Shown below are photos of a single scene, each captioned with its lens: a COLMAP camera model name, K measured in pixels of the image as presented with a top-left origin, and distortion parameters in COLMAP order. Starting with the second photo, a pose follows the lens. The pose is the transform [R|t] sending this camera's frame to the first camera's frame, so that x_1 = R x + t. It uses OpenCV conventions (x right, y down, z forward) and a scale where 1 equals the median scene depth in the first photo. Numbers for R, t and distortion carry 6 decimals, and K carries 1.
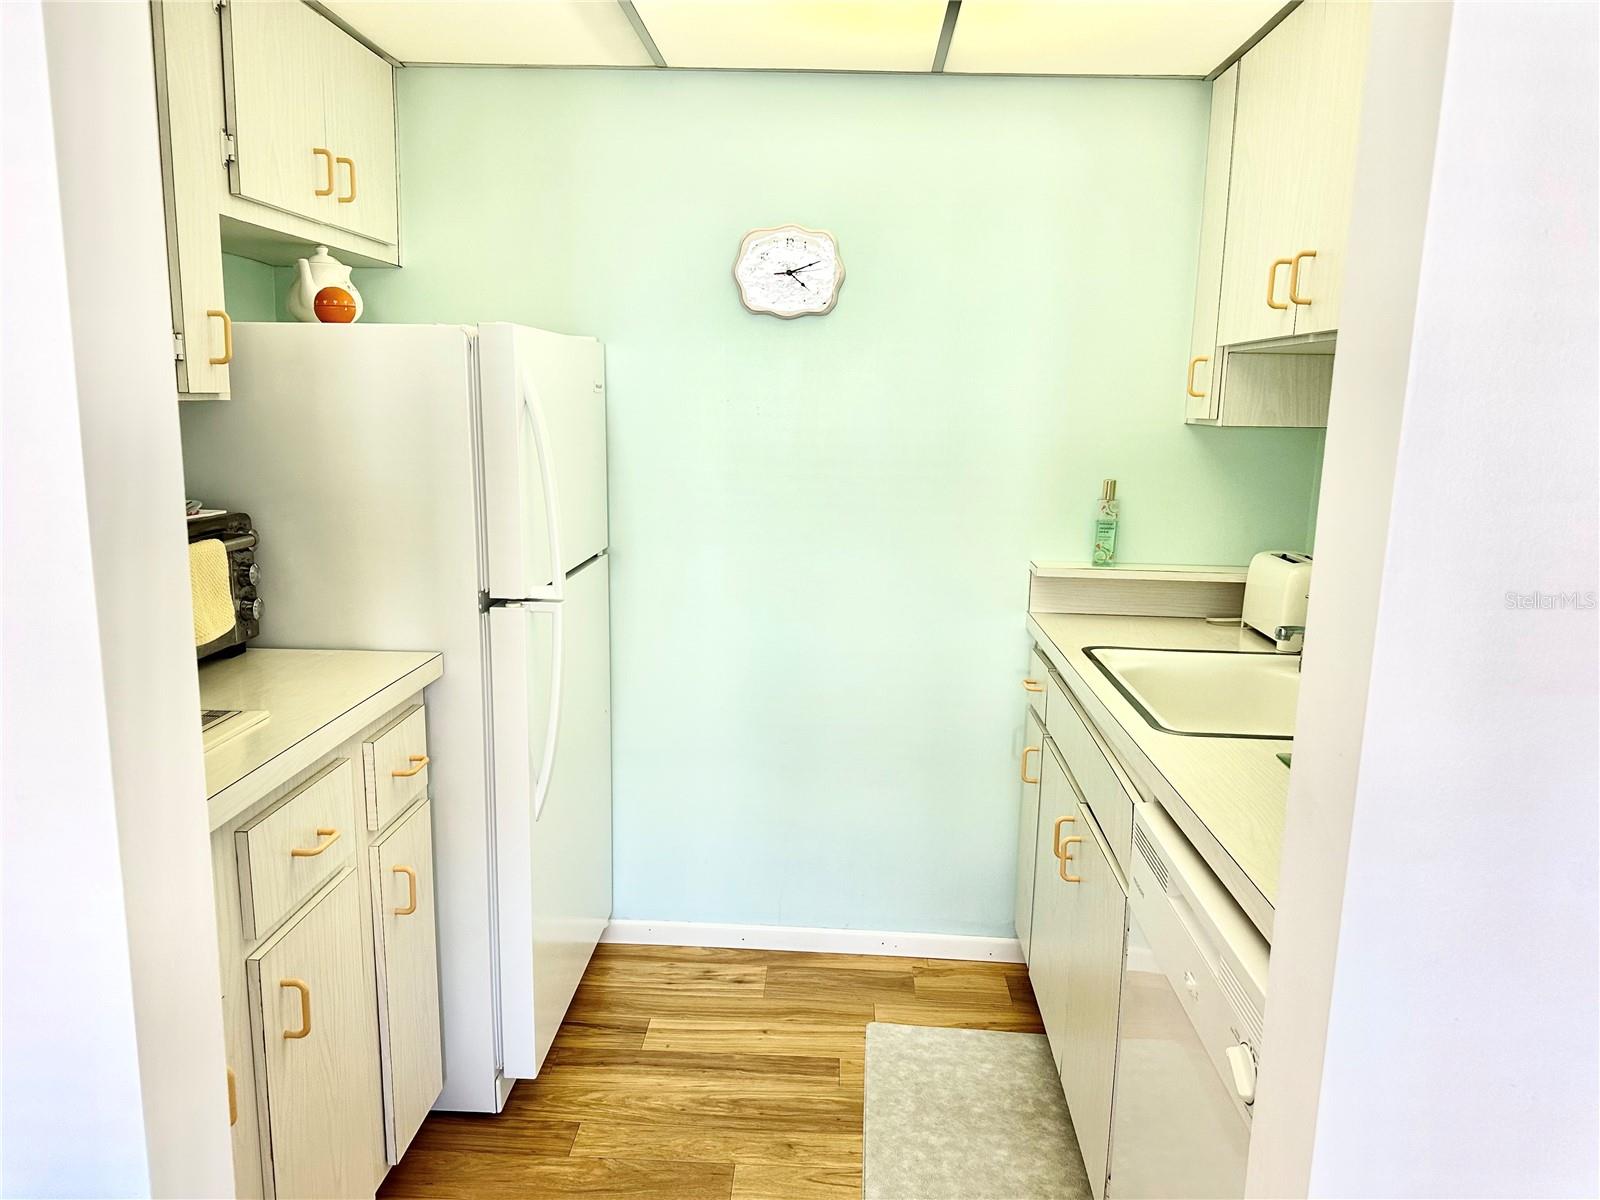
lens RADIAL K [[1130.6, 0, 795.3], [0, 1130.6, 597.7], [0, 0, 1]] dist [0.110259, -0.212832]
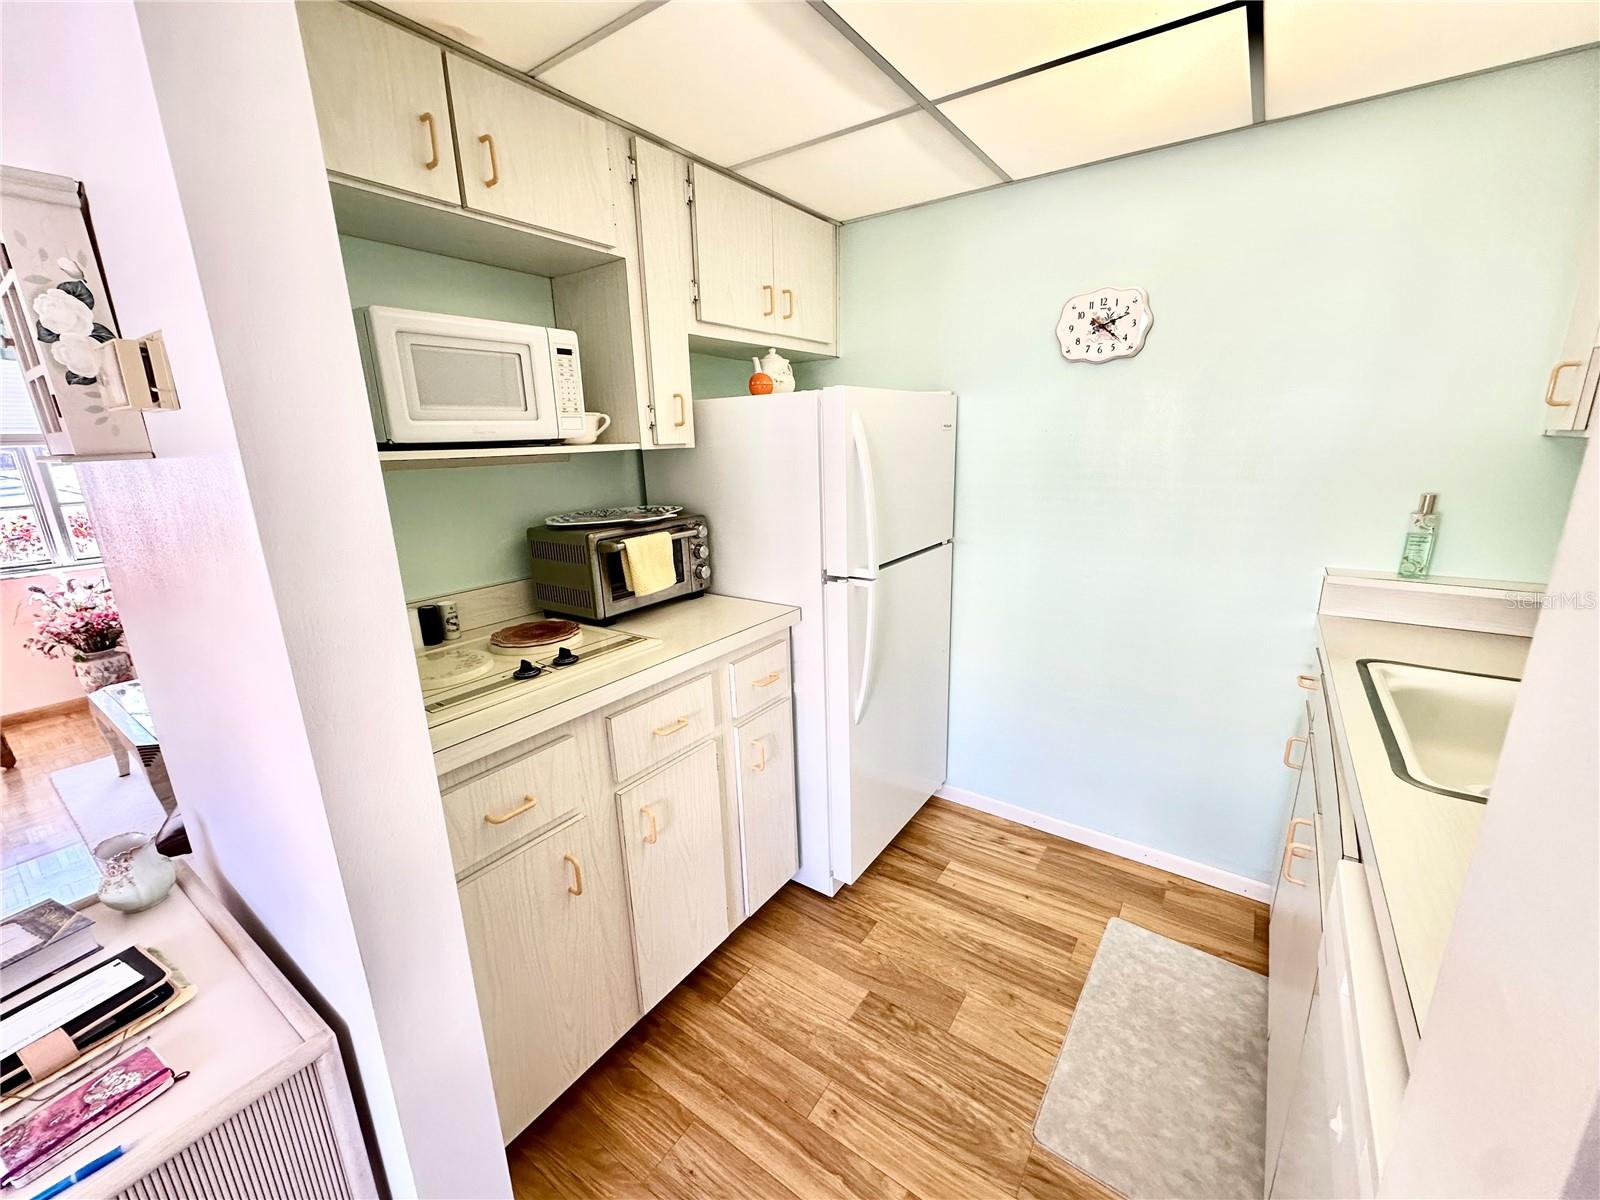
lens RADIAL K [[636.7, 0, 800.2], [0, 636.7, 596.9], [0, 0, 1]] dist [-0.002351, -0.000175]
pose [[0.838486, 0.090972, -0.537275, 0.128685], [-0.051007, 0.994740, 0.088828, -0.036421], [0.542530, -0.047076, 0.838716, 0.234229]]
